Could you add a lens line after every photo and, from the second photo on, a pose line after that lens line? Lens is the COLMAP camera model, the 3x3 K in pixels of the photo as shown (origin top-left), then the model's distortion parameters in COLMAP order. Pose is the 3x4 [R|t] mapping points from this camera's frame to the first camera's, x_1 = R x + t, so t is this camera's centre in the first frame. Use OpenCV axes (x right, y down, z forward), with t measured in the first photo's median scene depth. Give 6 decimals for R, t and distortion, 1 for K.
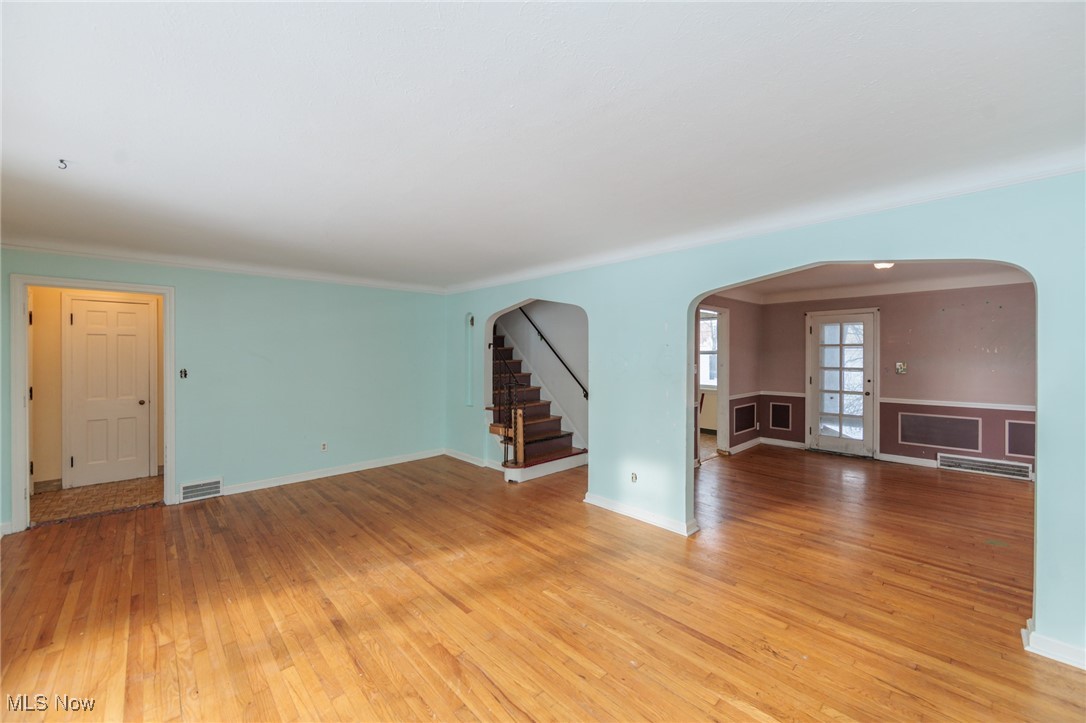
lens RADIAL K [[423.0, 0, 546.4], [0, 423.0, 356.5], [0, 0, 1]] dist [-0.006597, -0.000108]
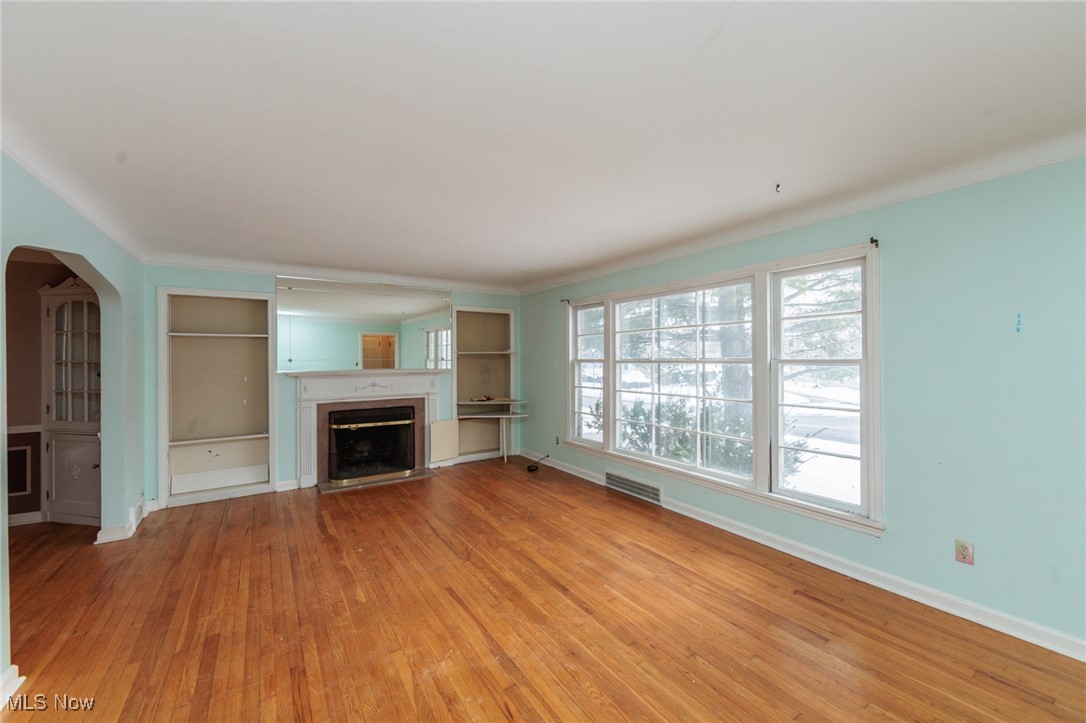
lens RADIAL K [[423.0, 0, 539.1], [0, 423.0, 360.3], [0, 0, 1]] dist [-0.006597, -0.000108]
pose [[-0.983077, 0.003713, 0.183154, -0.502124], [0.005788, 0.999925, 0.010798, 0.007916], [-0.183101, 0.011676, -0.983025, 1.648473]]
